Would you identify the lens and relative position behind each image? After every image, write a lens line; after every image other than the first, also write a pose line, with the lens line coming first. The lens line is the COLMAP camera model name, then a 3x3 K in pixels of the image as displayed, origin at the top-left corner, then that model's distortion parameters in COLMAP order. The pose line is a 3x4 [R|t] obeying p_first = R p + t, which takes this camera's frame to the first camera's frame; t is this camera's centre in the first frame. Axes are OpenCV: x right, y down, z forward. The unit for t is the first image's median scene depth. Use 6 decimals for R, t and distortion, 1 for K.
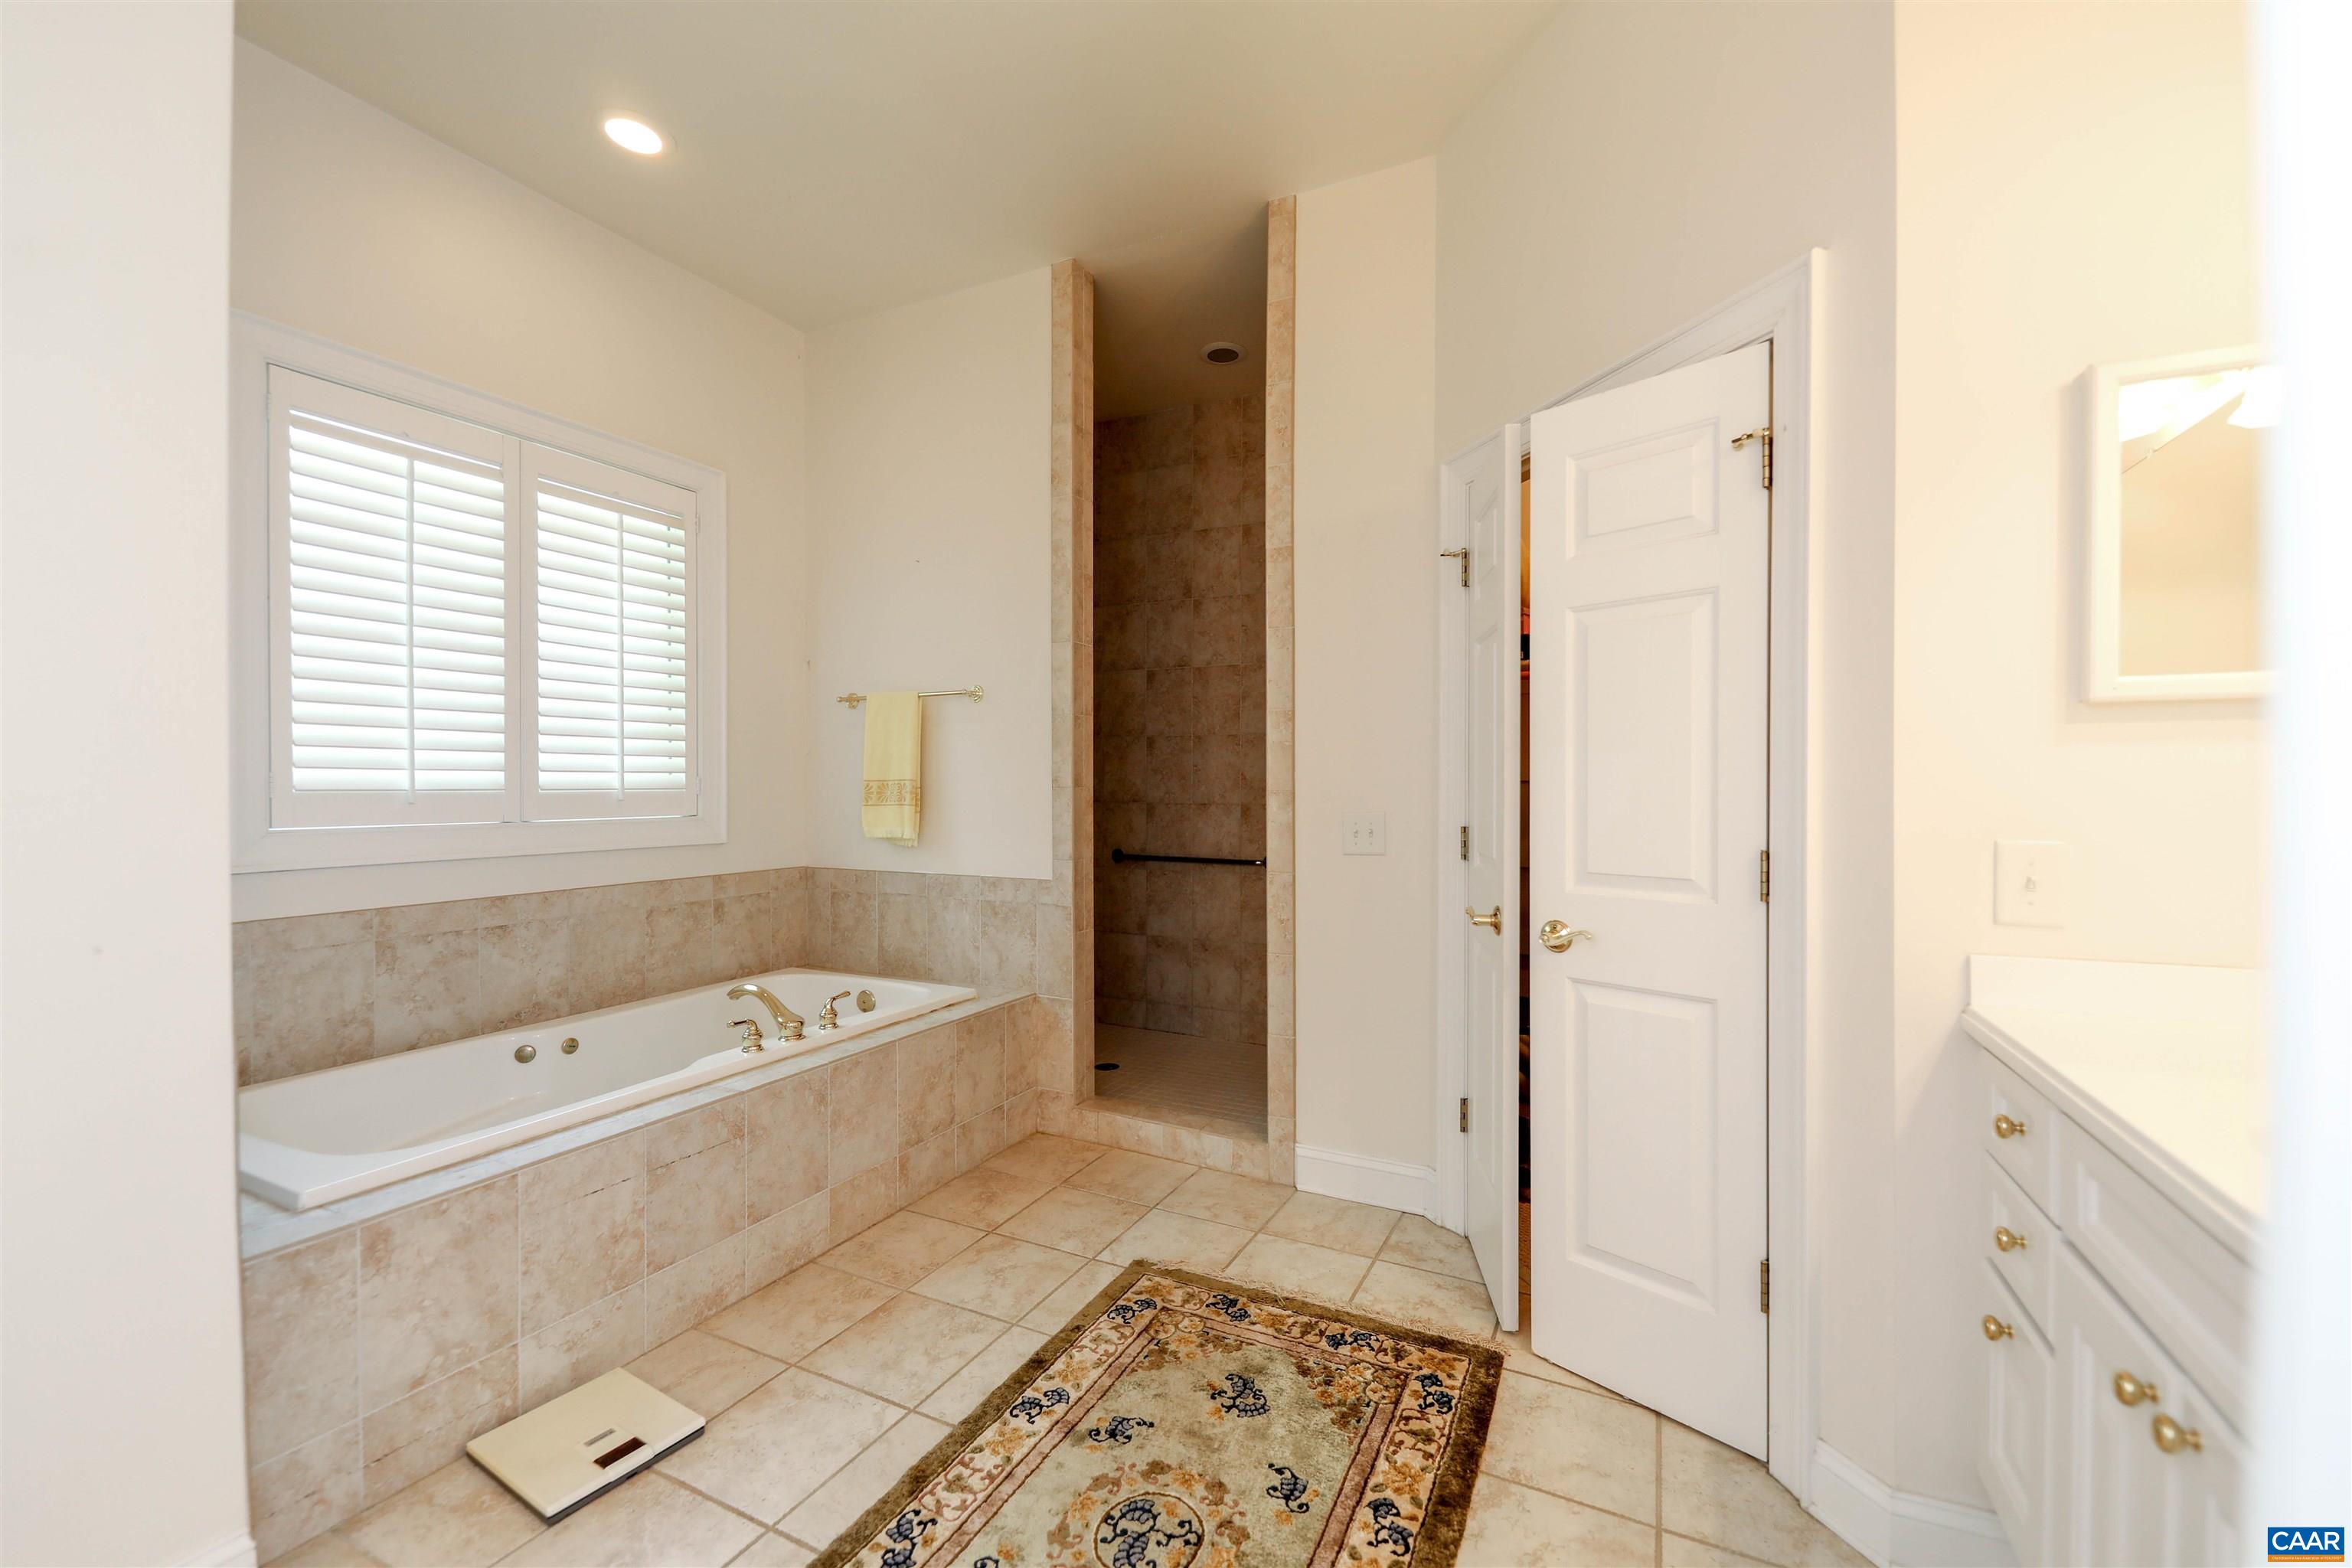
lens RADIAL K [[975.5, 0, 1168.4], [0, 975.5, 798.2], [0, 0, 1]] dist [0.002612, -0.000095]
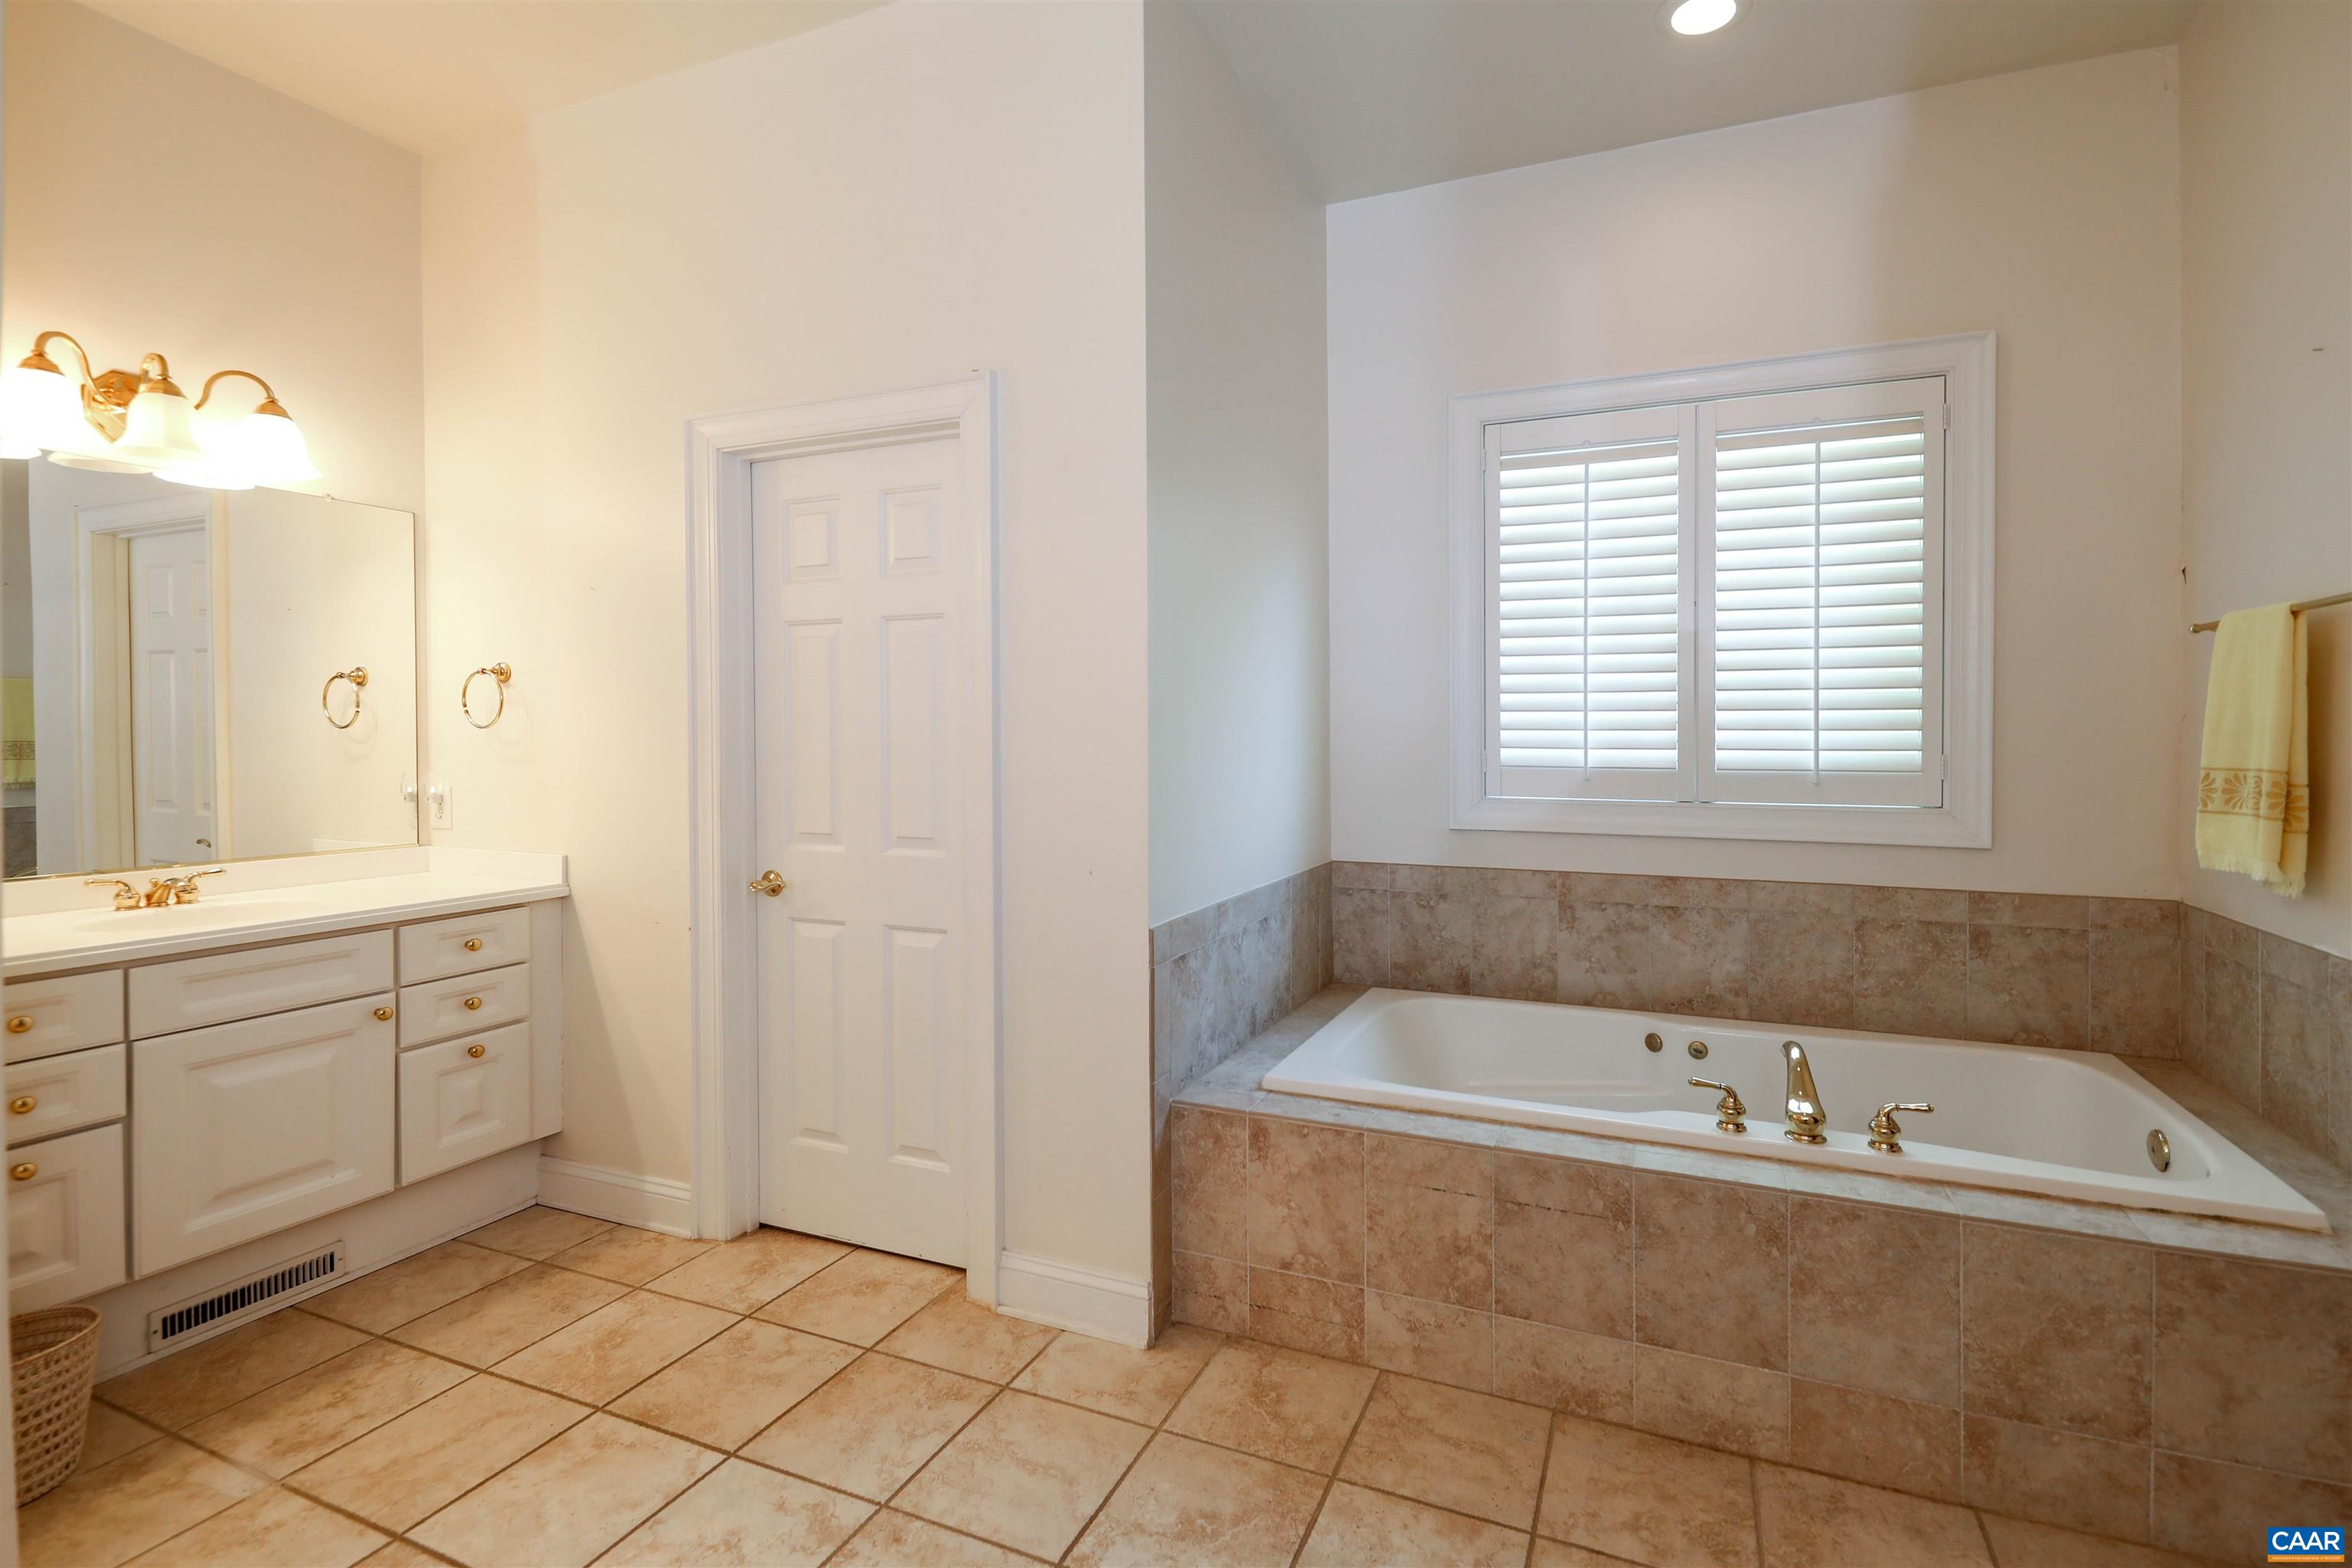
lens RADIAL K [[944.1, 0, 1177.3], [0, 944.1, 751.8], [0, 0, 1]] dist [0.010770, -0.003040]
pose [[0.112141, 0.014721, -0.993583, 0.212085], [-0.016075, 0.999786, 0.012998, -0.030455], [0.993562, 0.014514, 0.112353, 0.406814]]
